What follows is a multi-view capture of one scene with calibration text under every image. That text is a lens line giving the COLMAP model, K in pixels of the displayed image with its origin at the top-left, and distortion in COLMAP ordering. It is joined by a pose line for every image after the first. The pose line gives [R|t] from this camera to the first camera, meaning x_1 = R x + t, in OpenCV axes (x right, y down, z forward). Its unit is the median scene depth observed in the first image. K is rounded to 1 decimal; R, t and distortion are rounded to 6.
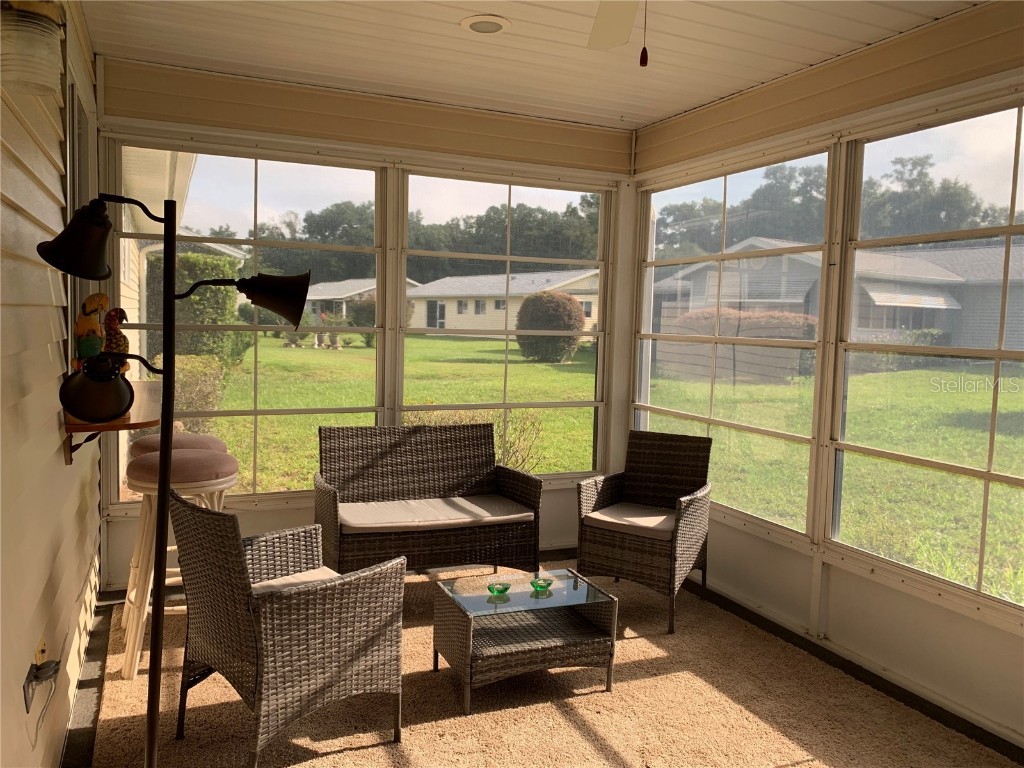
lens RADIAL K [[783.6, 0, 511.9], [0, 783.6, 378.8], [0, 0, 1]] dist [0.052207, -0.066787]
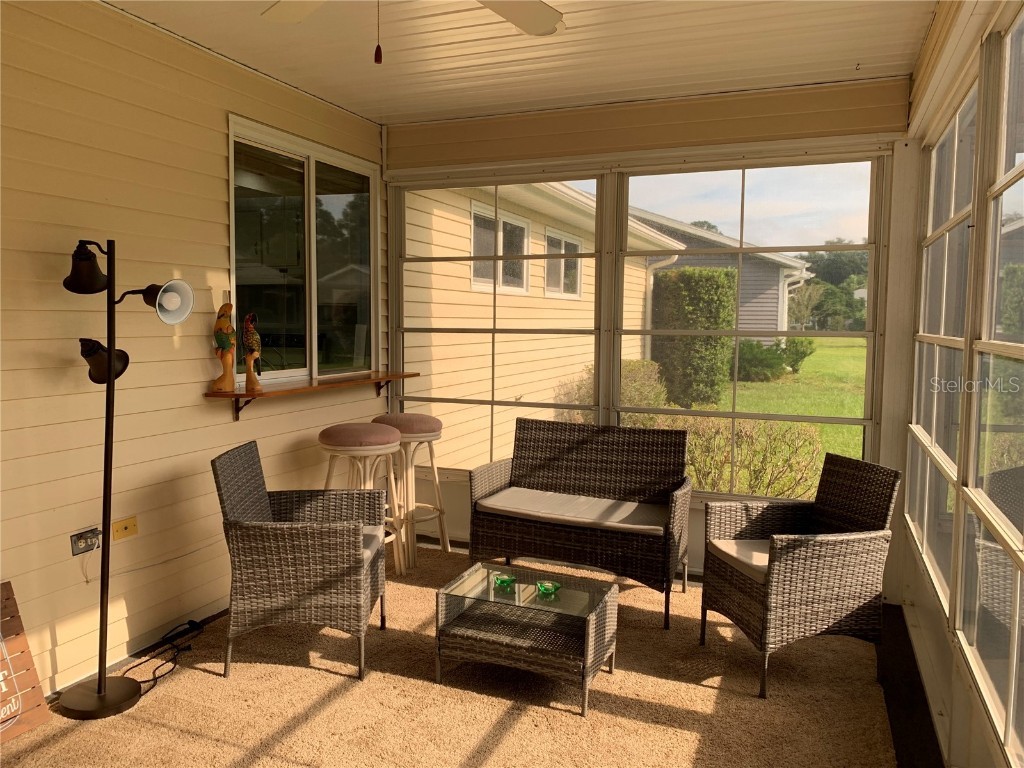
lens RADIAL K [[783.6, 0, 512.9], [0, 783.6, 380.7], [0, 0, 1]] dist [0.052207, -0.066787]
pose [[0.704728, 0.036964, -0.708514, 0.553137], [-0.045839, 0.998928, 0.006522, 0.001051], [0.707995, 0.027882, 0.705667, 0.218445]]
